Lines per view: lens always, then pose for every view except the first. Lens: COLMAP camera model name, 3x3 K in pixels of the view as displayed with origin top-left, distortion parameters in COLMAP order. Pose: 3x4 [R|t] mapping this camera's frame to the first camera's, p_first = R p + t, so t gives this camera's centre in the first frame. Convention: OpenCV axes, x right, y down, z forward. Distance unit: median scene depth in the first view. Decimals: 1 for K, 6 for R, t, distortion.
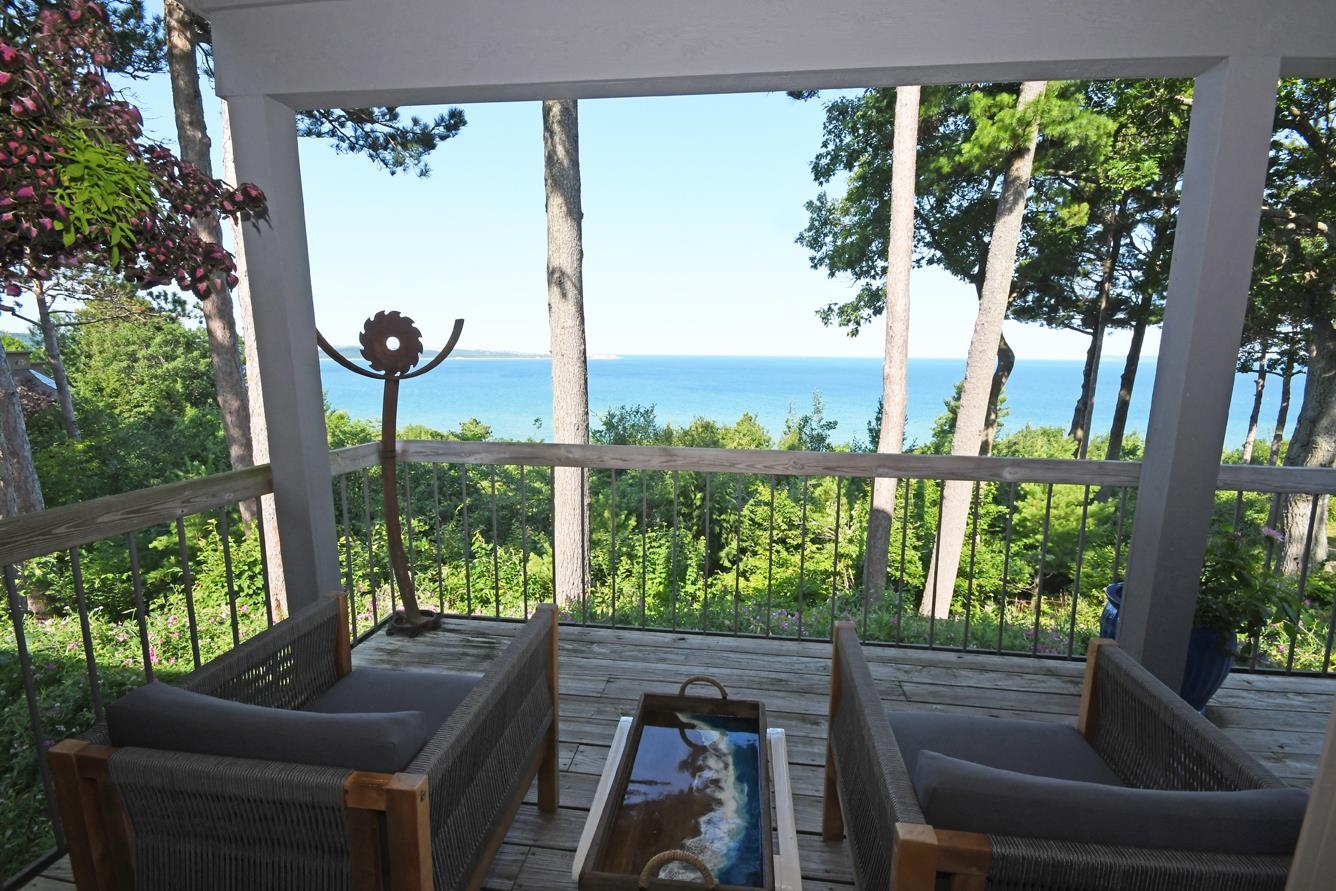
lens RADIAL K [[585.3, 0, 671.6], [0, 585.3, 447.5], [0, 0, 1]] dist [0.001463, -0.000036]
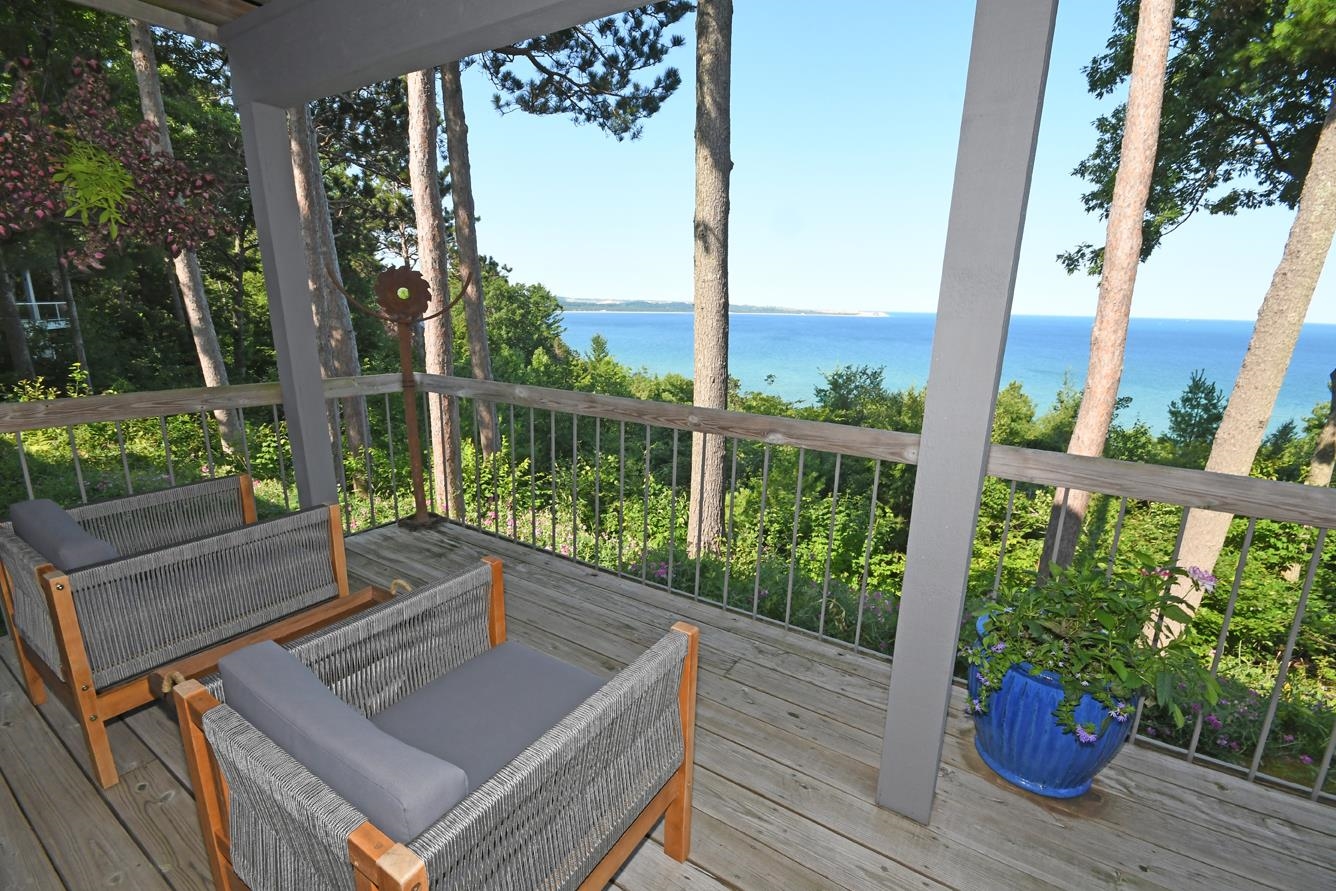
lens RADIAL K [[585.3, 0, 676.7], [0, 585.3, 447.2], [0, 0, 1]] dist [0.001463, -0.000036]
pose [[0.909080, 0.107802, -0.402434, 0.128997], [-0.078555, 0.992970, 0.088539, -0.002401], [0.409150, -0.048876, 0.911157, 0.022323]]
